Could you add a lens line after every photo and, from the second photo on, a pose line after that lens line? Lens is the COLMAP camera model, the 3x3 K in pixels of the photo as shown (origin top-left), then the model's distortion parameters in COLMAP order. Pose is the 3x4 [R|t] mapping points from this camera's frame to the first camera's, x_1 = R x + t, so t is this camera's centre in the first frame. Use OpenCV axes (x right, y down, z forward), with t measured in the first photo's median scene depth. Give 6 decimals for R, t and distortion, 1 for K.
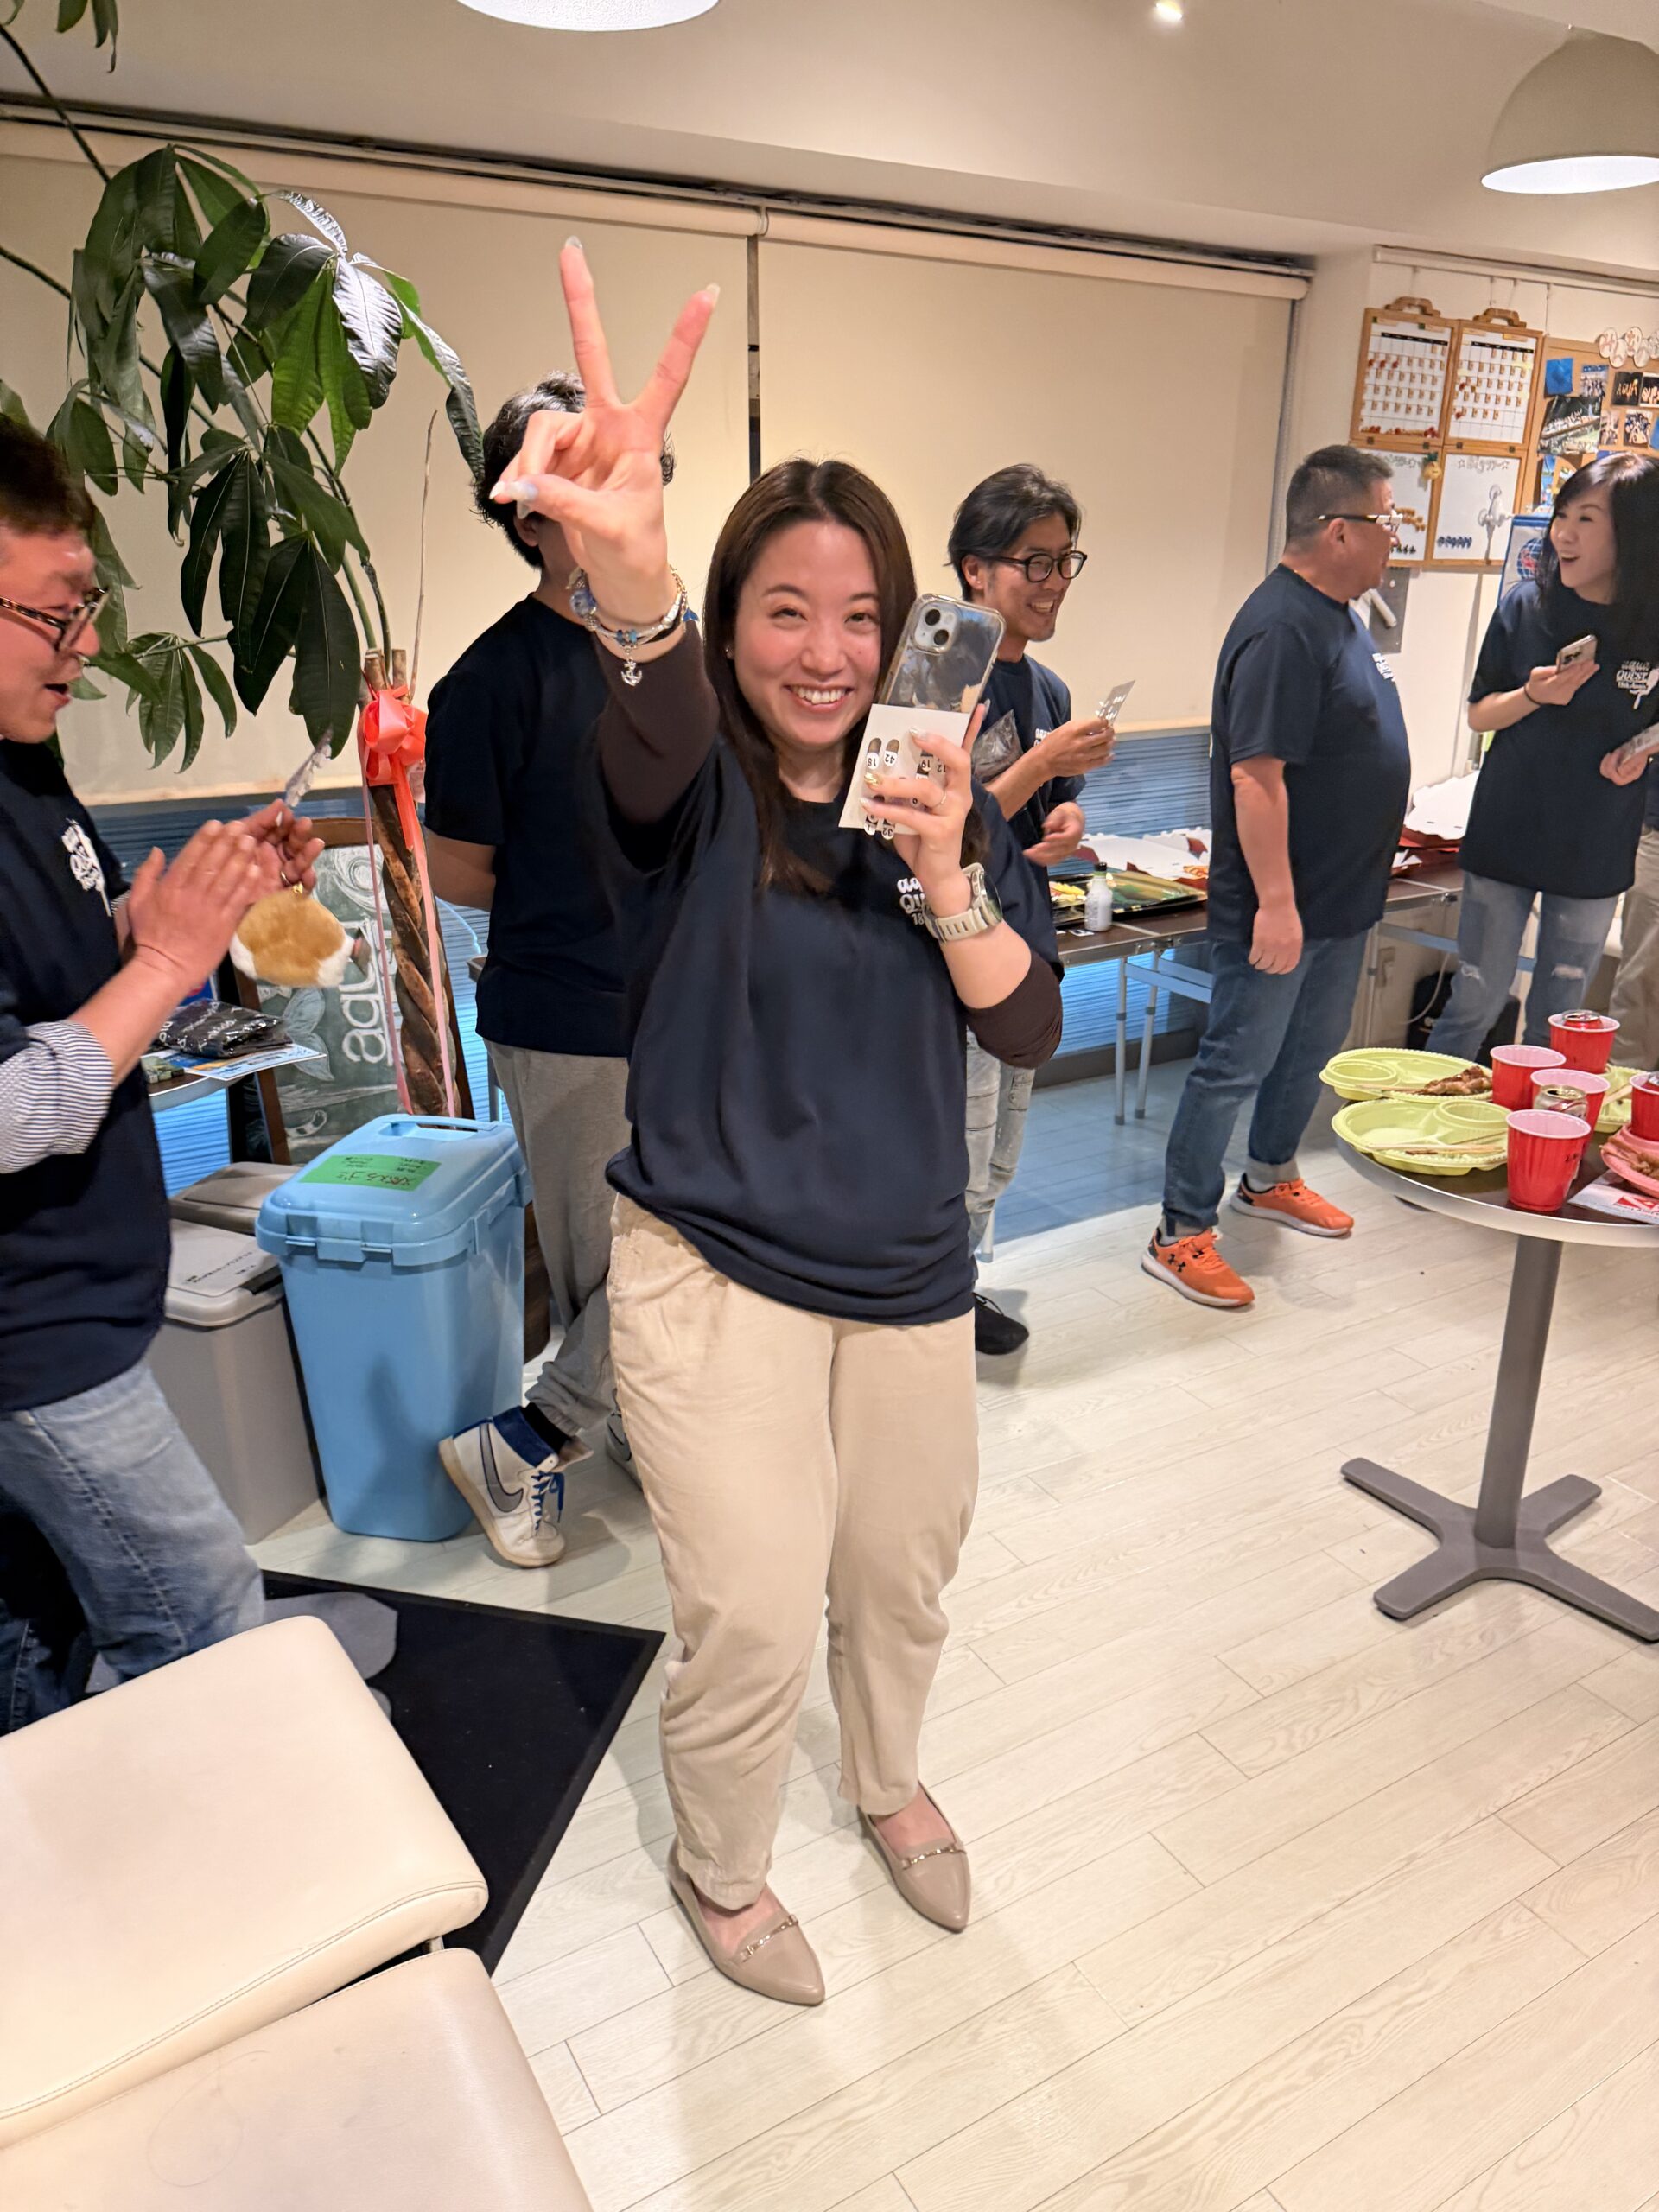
lens RADIAL K [[1542.4, 0, 836.2], [0, 1542.4, 1059.5], [0, 0, 1]] dist [0.005056, -0.036023]
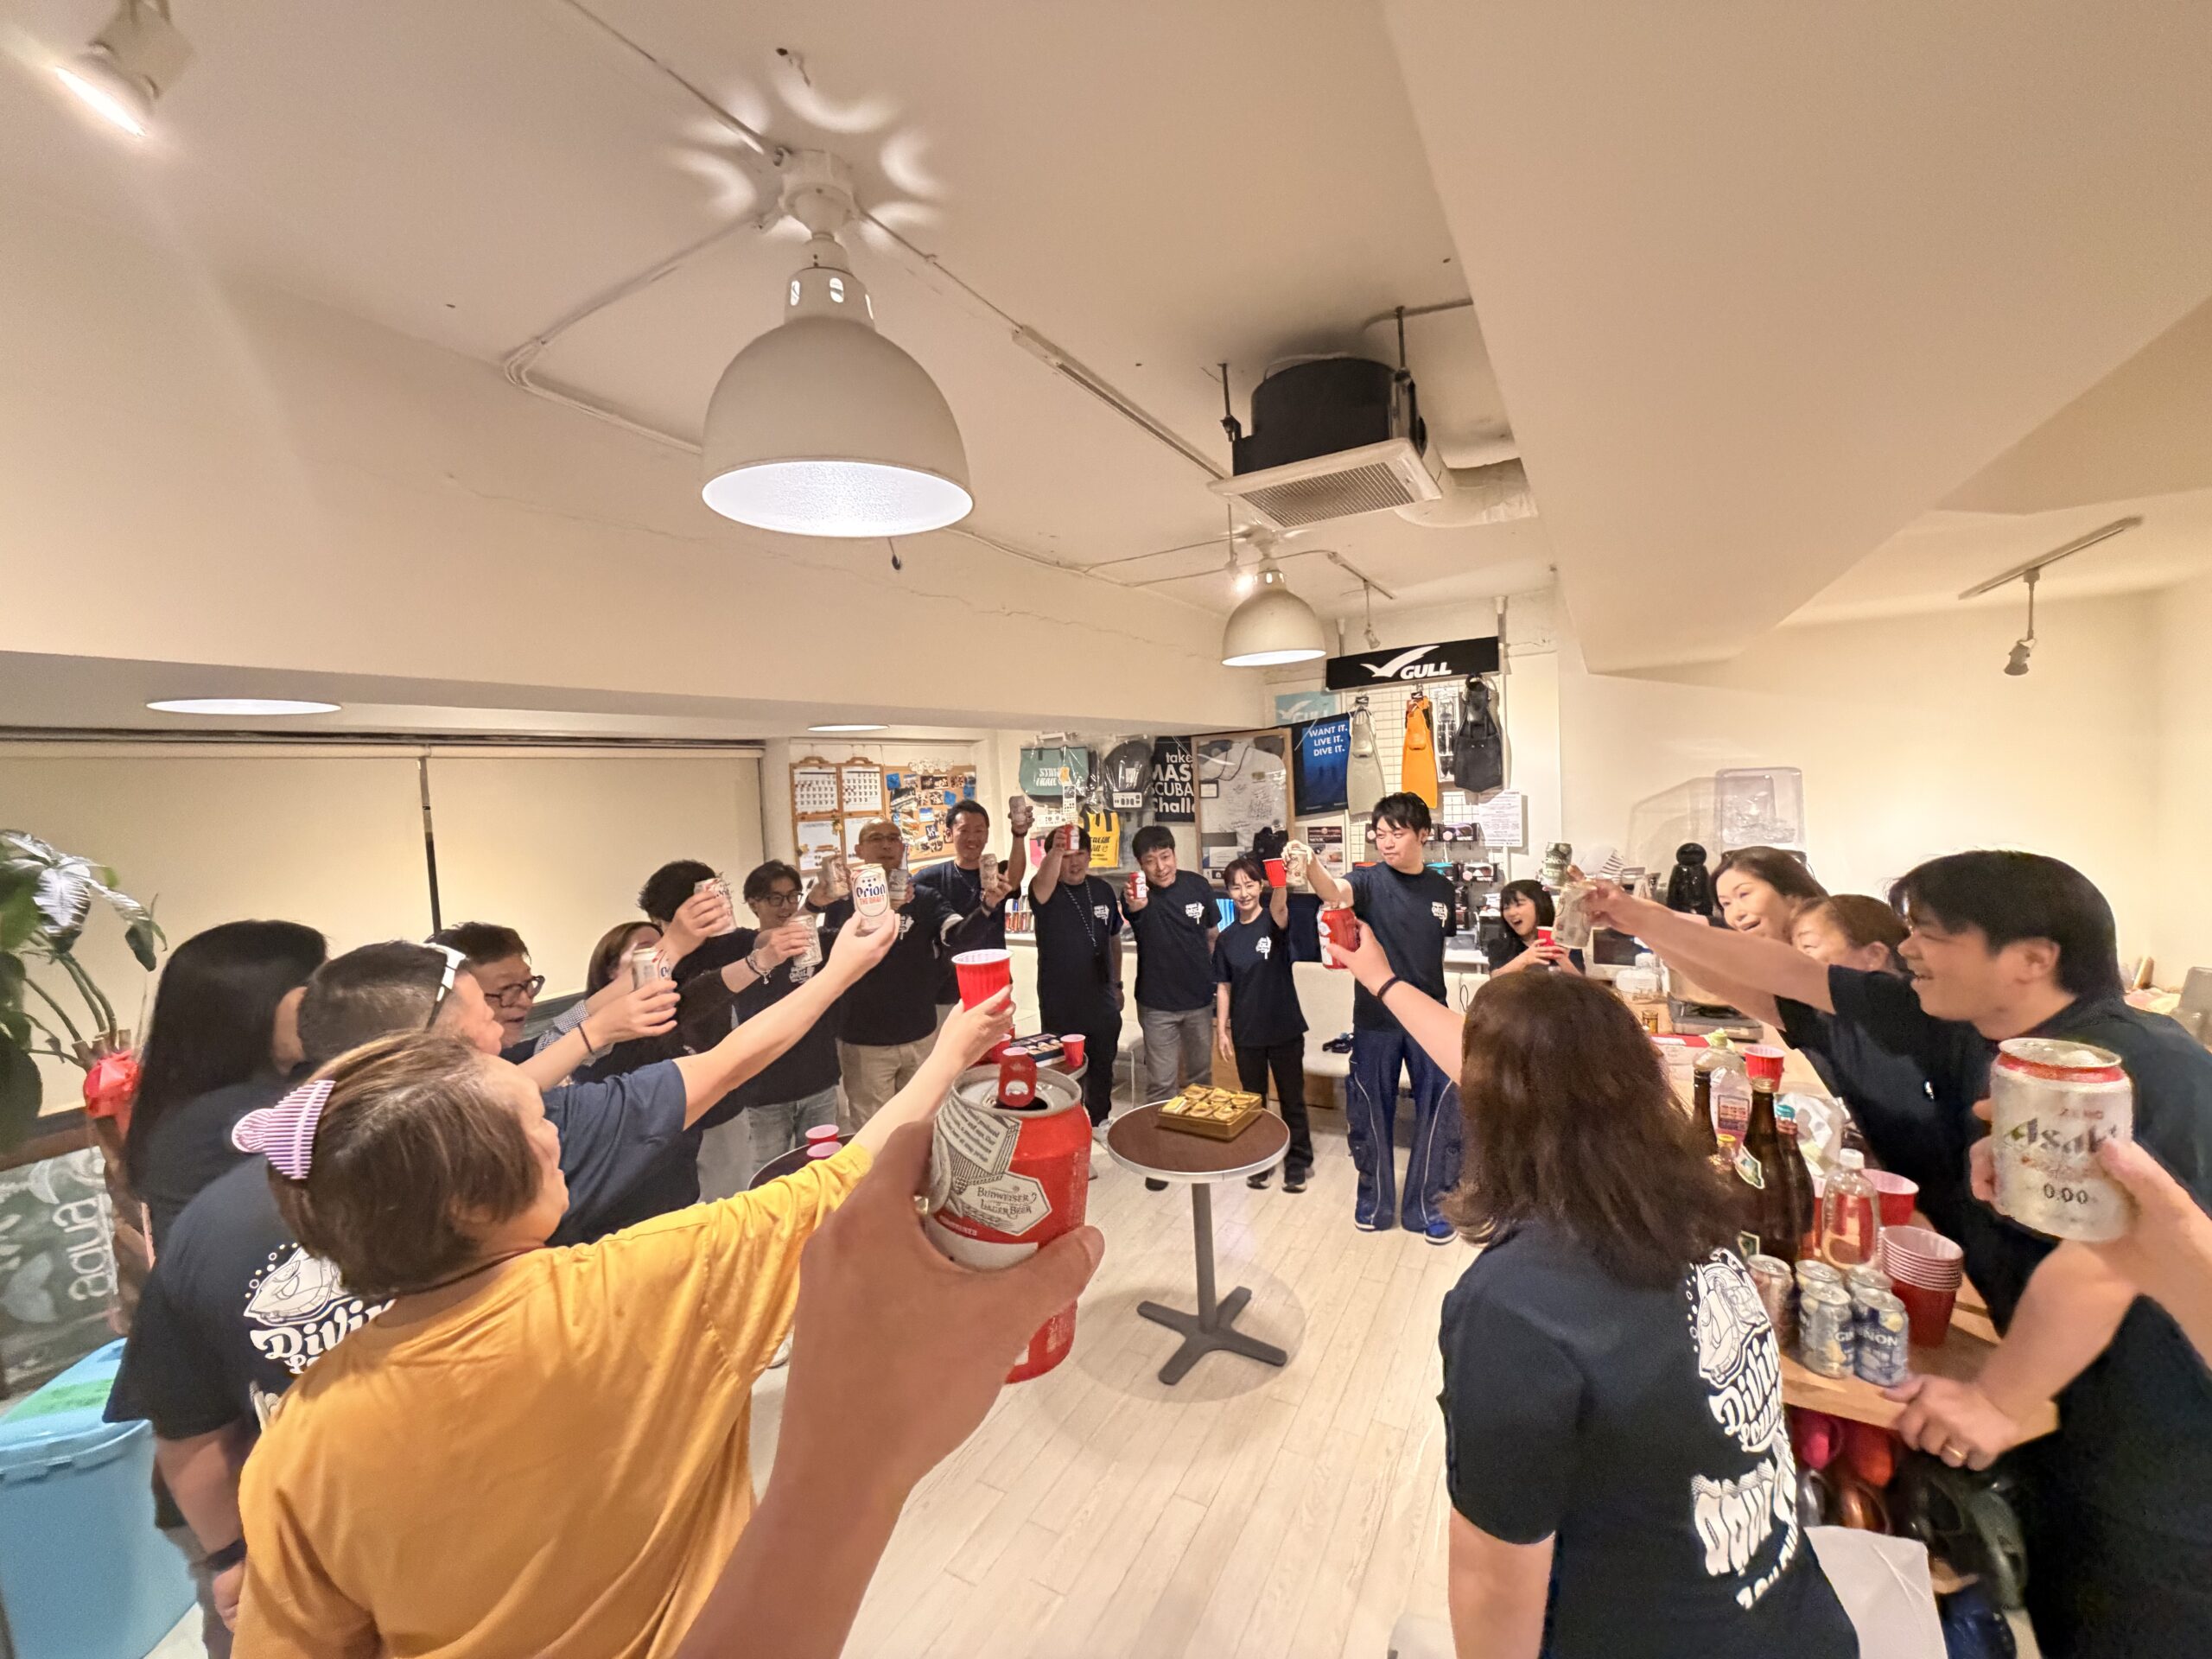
lens RADIAL K [[862.9, 0, 1124.7], [0, 862.9, 814.5], [0, 0, 1]] dist [0.000204, 0.000452]
pose [[0.857911, -0.067701, 0.509319, 0.116675], [0.215606, 0.947217, -0.237264, -0.021177], [-0.466373, 0.313363, 0.827224, -0.215733]]
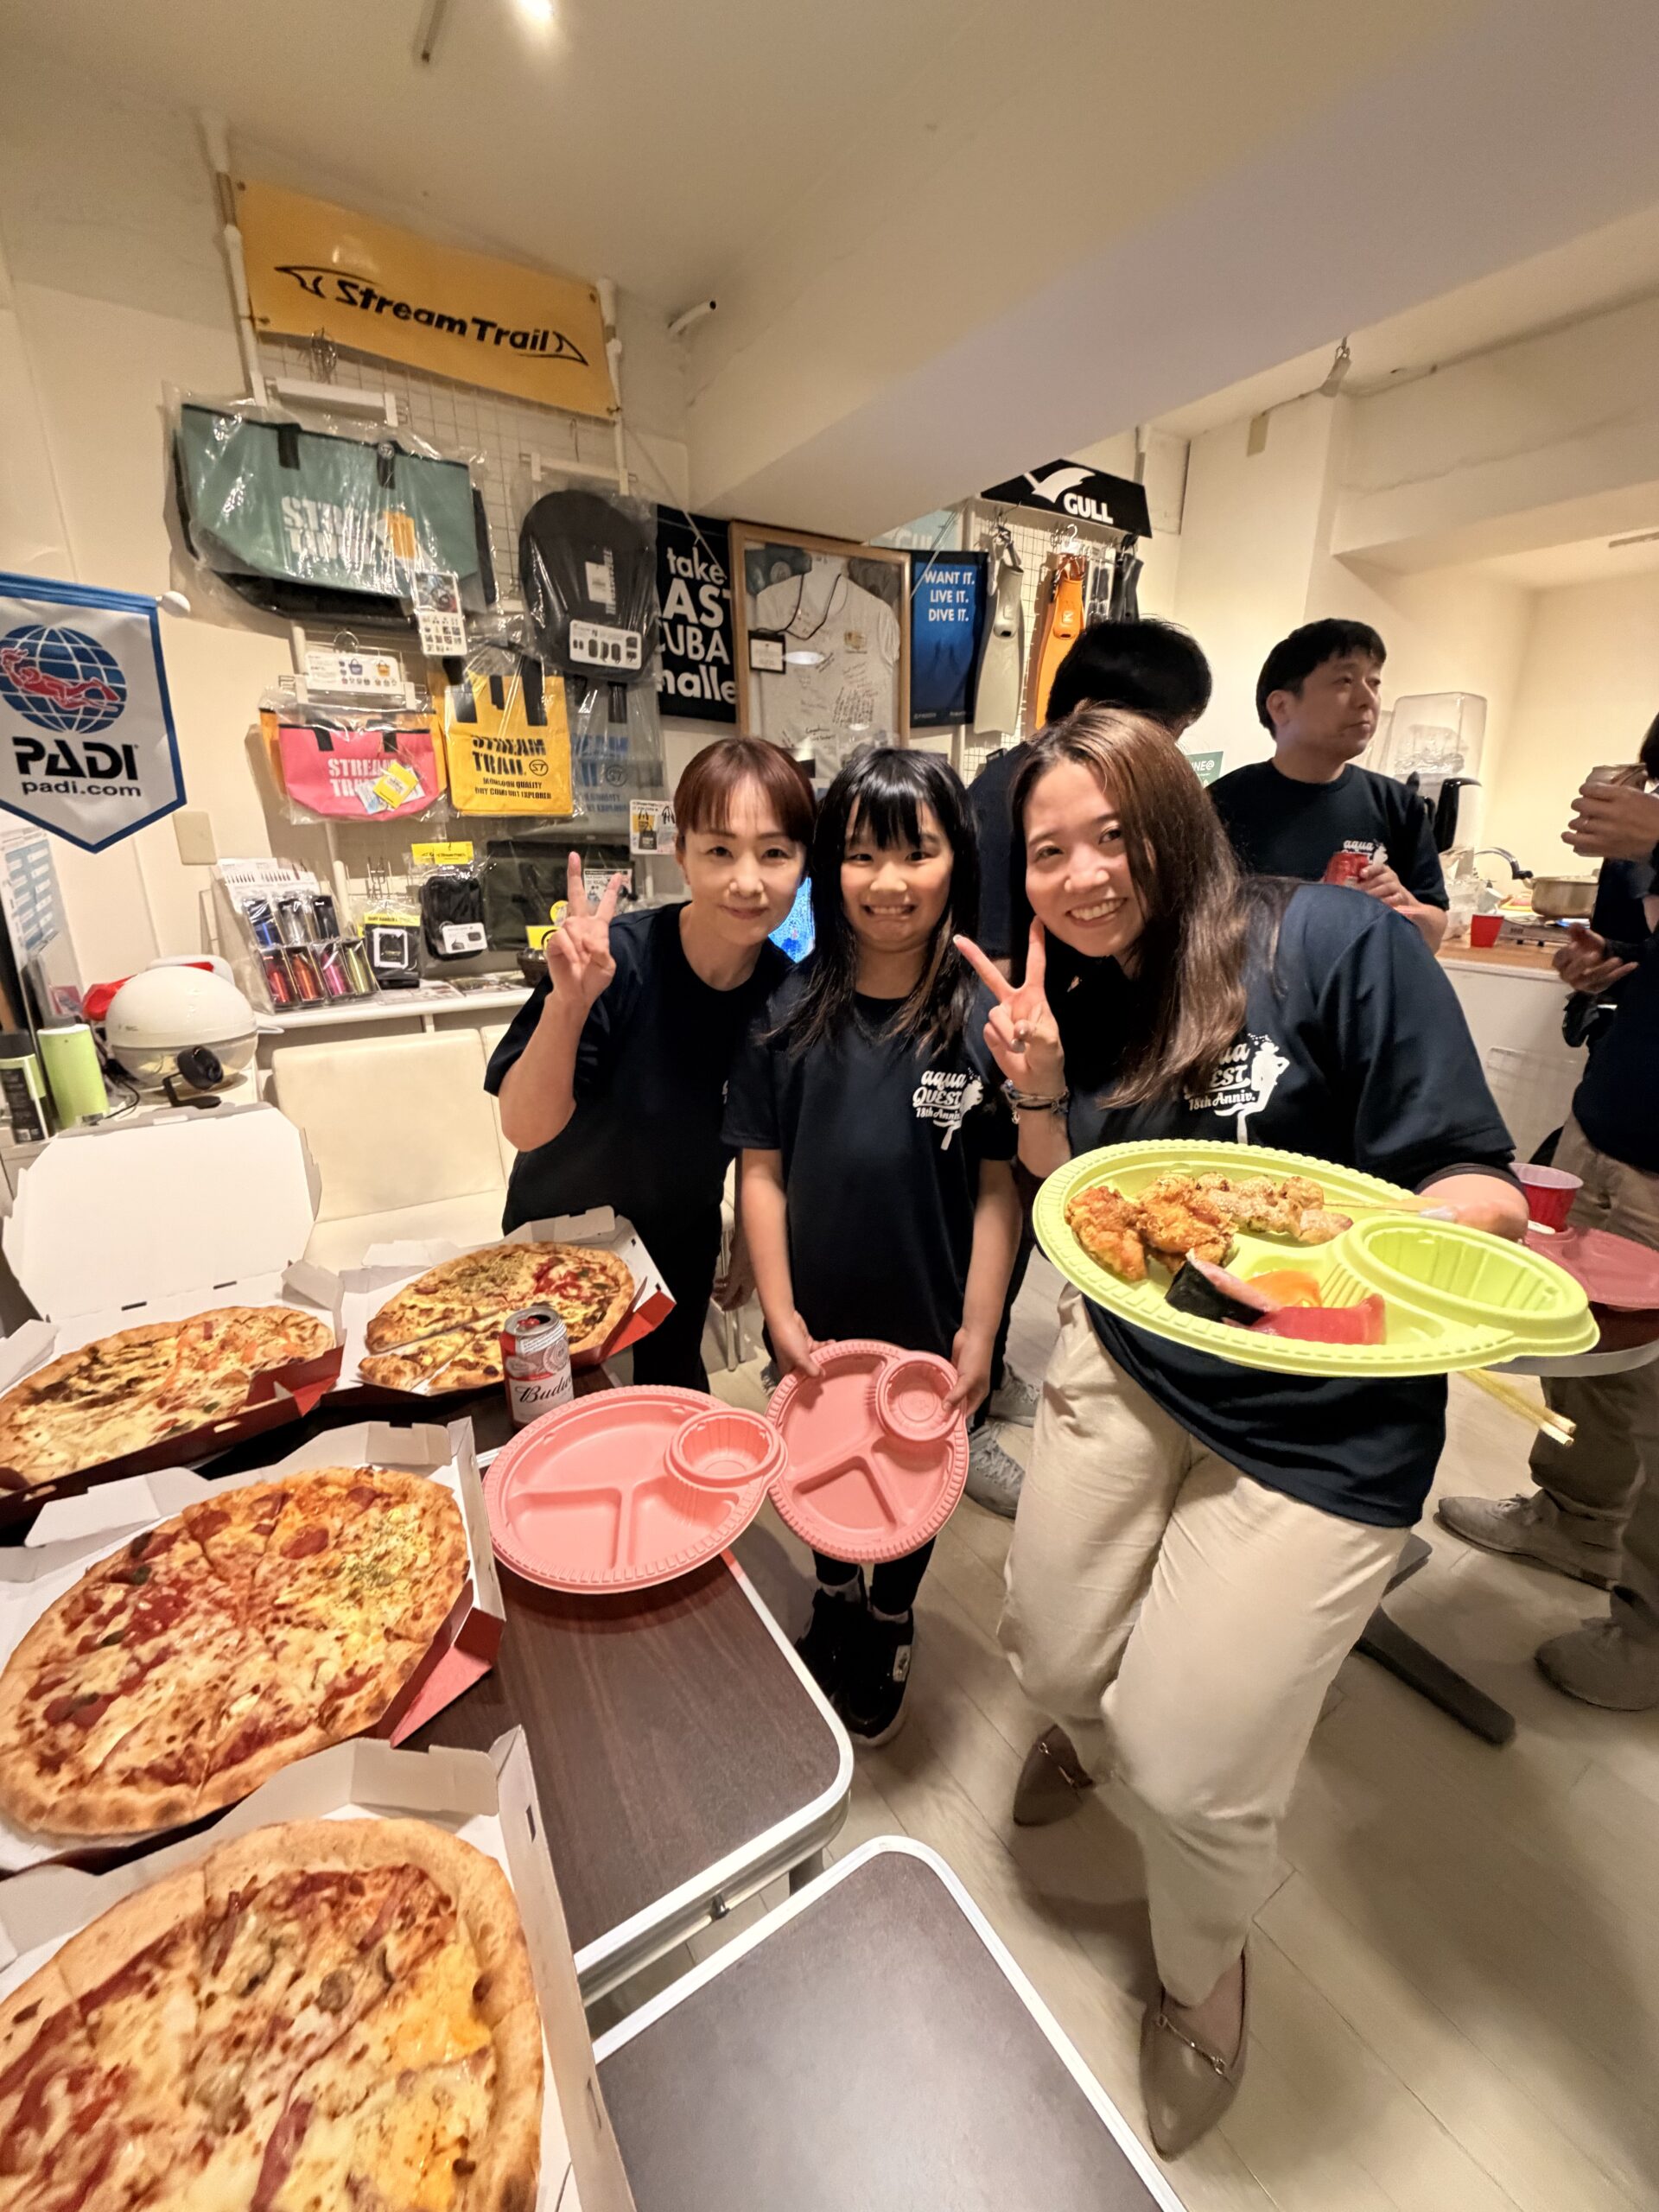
lens RADIAL K [[862.9, 0, 833.4], [0, 862.9, 1095.8], [0, 0, 1]] dist [0.000204, 0.000452]
pose [[-0.041502, -0.293749, 0.954981, 0.173964], [0.325226, 0.899780, 0.290903, -0.216222], [-0.944725, 0.322658, 0.058192, 0.839372]]
